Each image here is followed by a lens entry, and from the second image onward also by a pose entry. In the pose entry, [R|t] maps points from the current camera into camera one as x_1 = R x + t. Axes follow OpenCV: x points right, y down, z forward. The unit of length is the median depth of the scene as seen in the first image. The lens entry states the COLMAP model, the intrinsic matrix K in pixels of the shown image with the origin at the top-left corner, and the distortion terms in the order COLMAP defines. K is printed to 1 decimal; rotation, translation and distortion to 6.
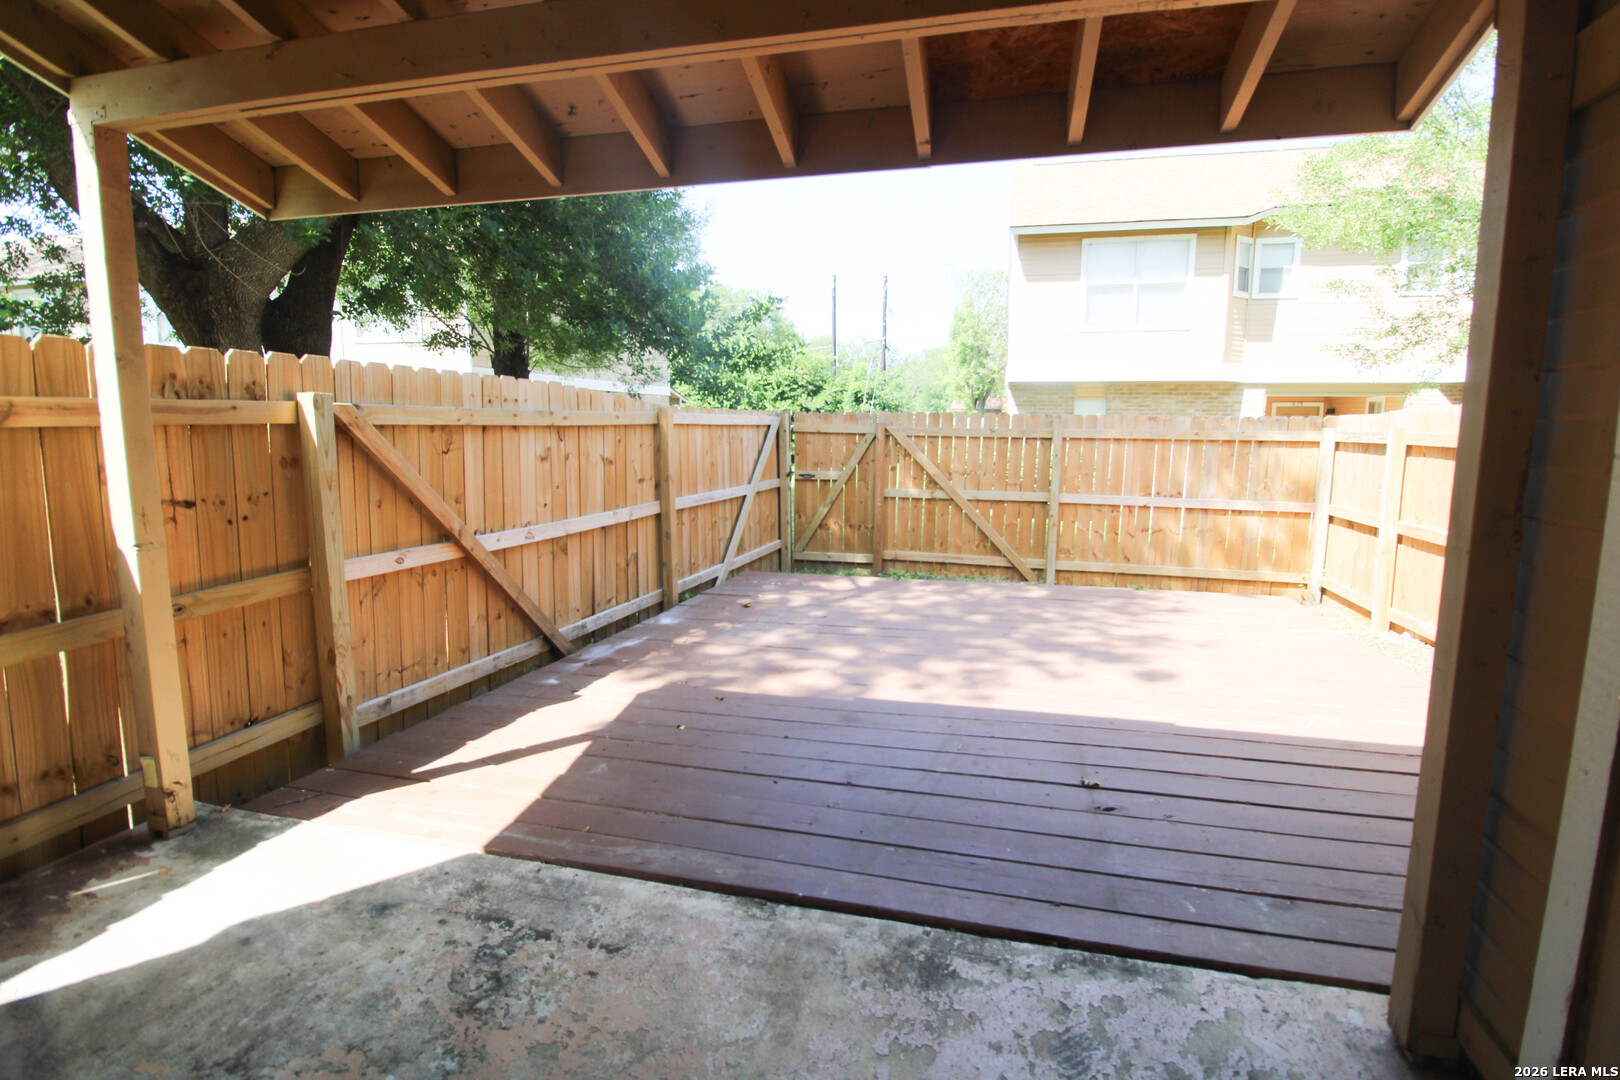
lens RADIAL K [[754.2, 0, 822.5], [0, 754.2, 536.8], [0, 0, 1]] dist [0.001940, -0.001625]
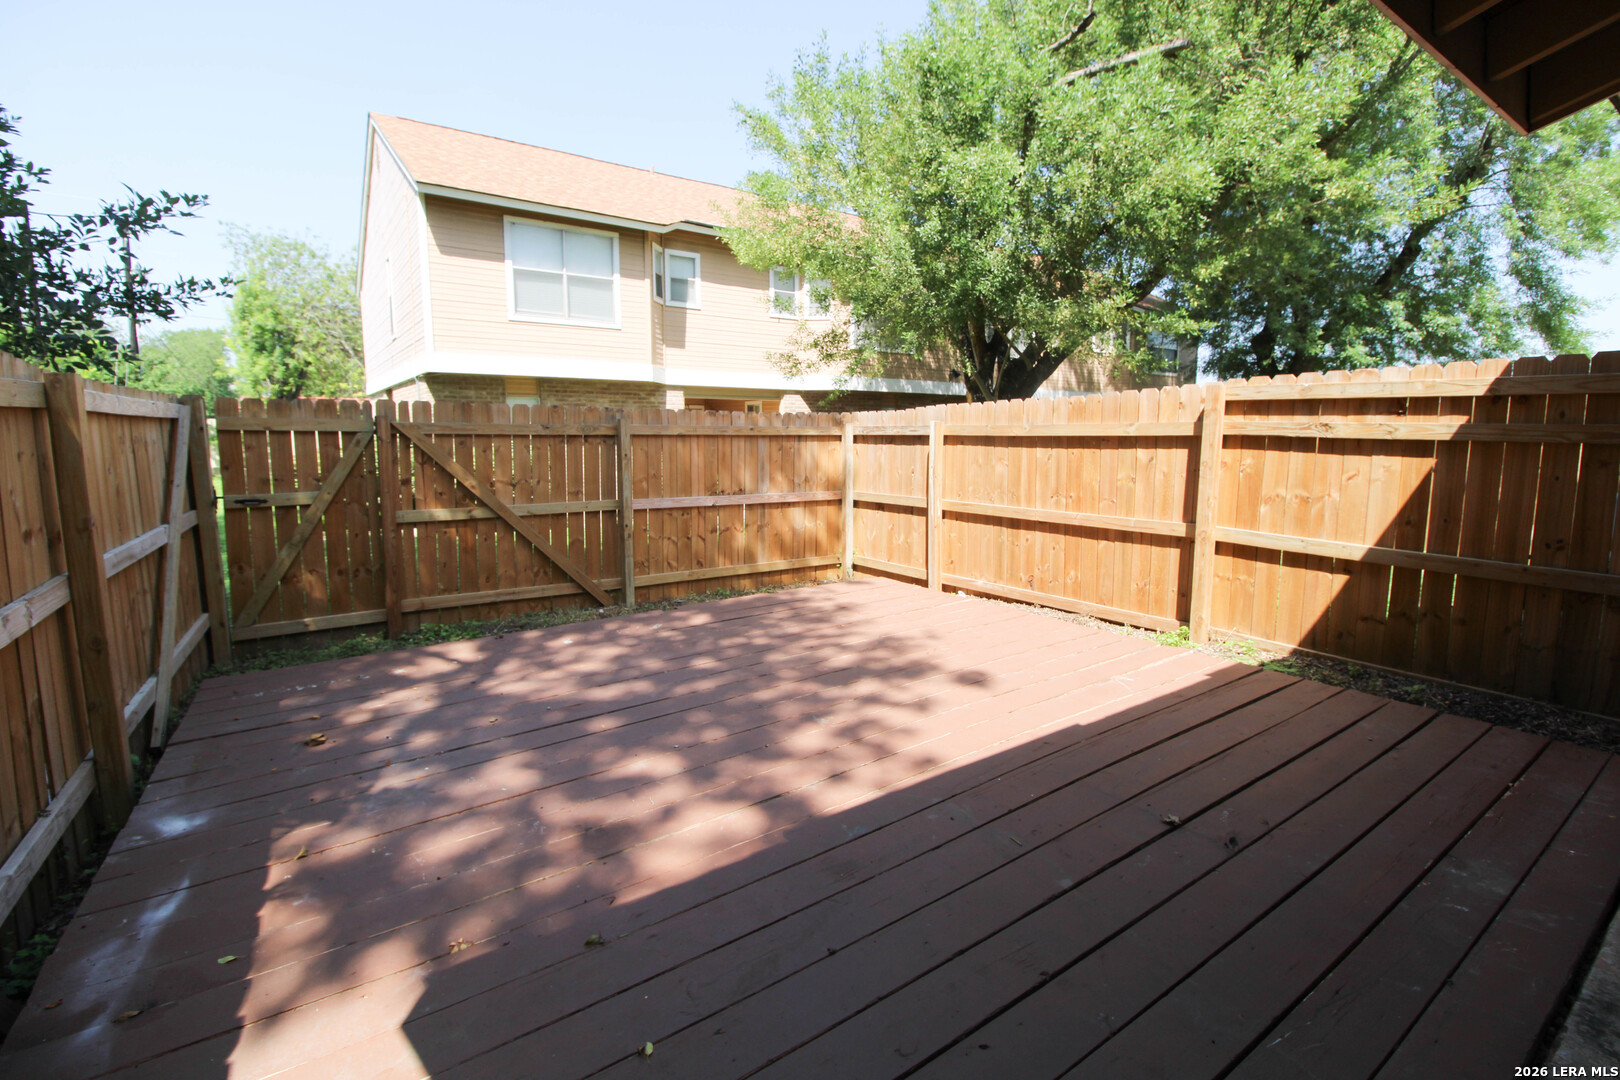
lens RADIAL K [[754.2, 0, 801.4], [0, 754.2, 532.6], [0, 0, 1]] dist [0.001940, -0.001625]
pose [[0.659278, -0.106603, 0.744304, -0.213897], [0.115620, 0.992498, 0.039739, -0.033075], [-0.742956, 0.059857, 0.666658, 0.292103]]
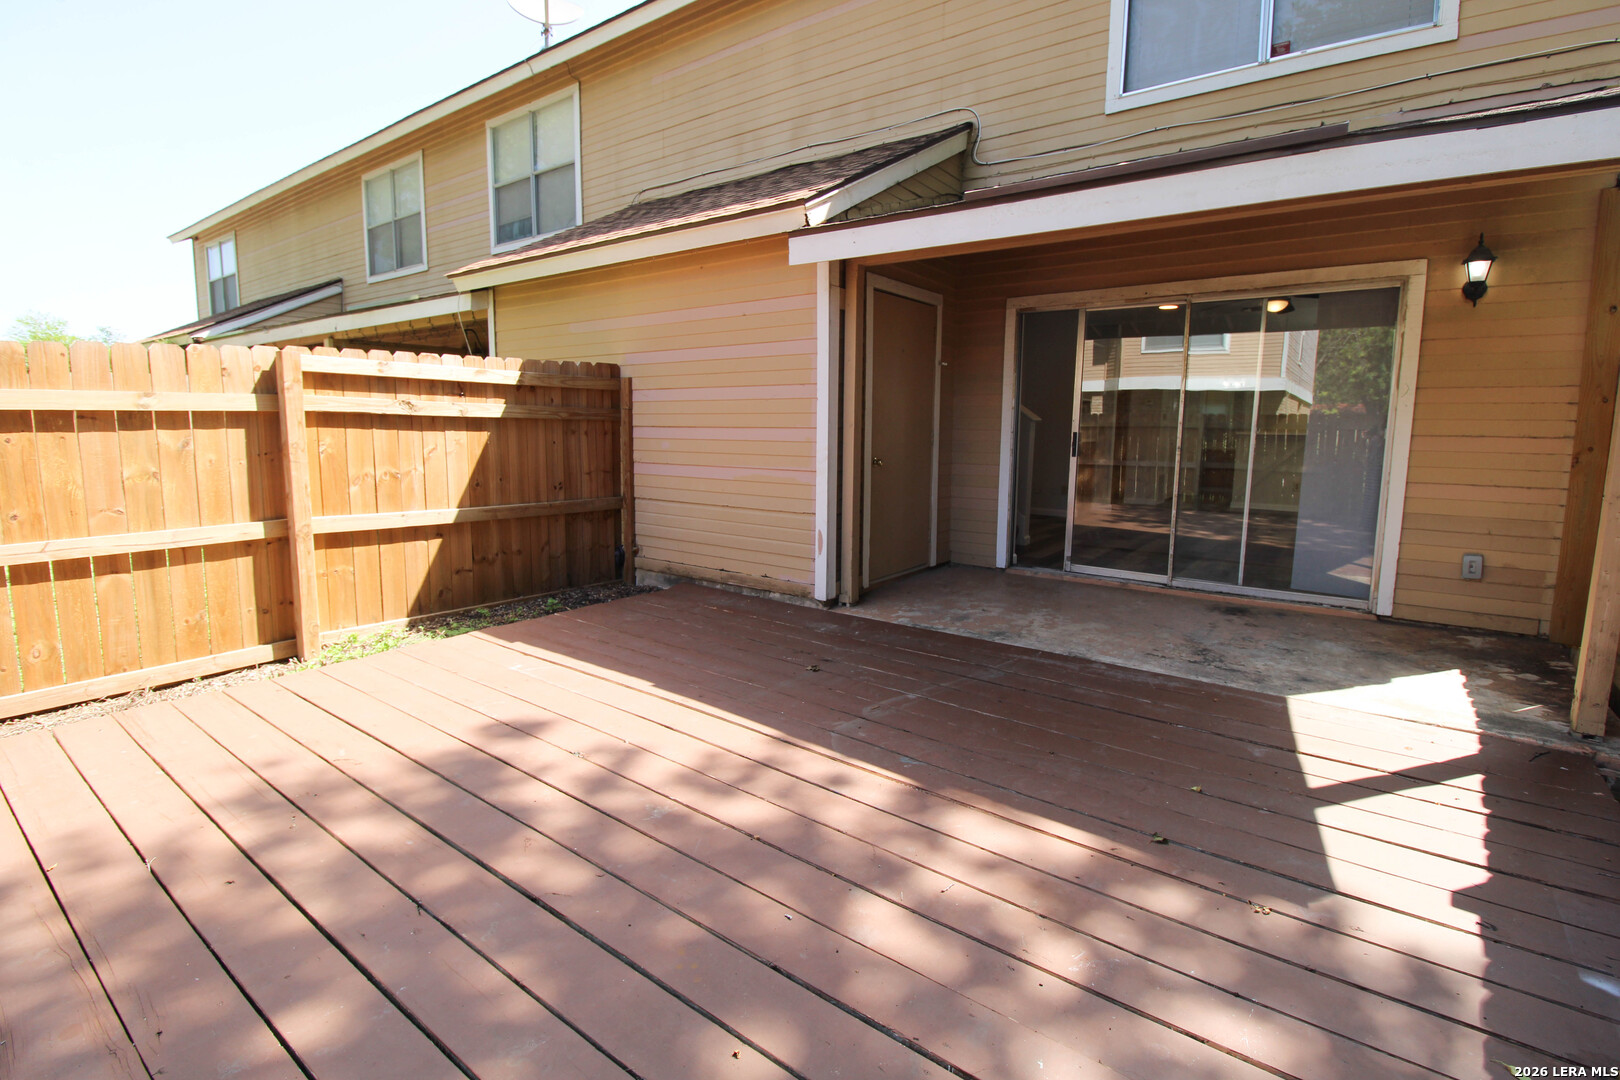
lens RADIAL K [[754.2, 0, 806.0], [0, 754.2, 535.2], [0, 0, 1]] dist [0.001940, -0.001625]
pose [[-0.919426, -0.078086, 0.385433, -0.047046], [0.039307, 0.956934, 0.287632, -0.107483], [-0.391294, 0.279606, -0.876761, 0.822883]]
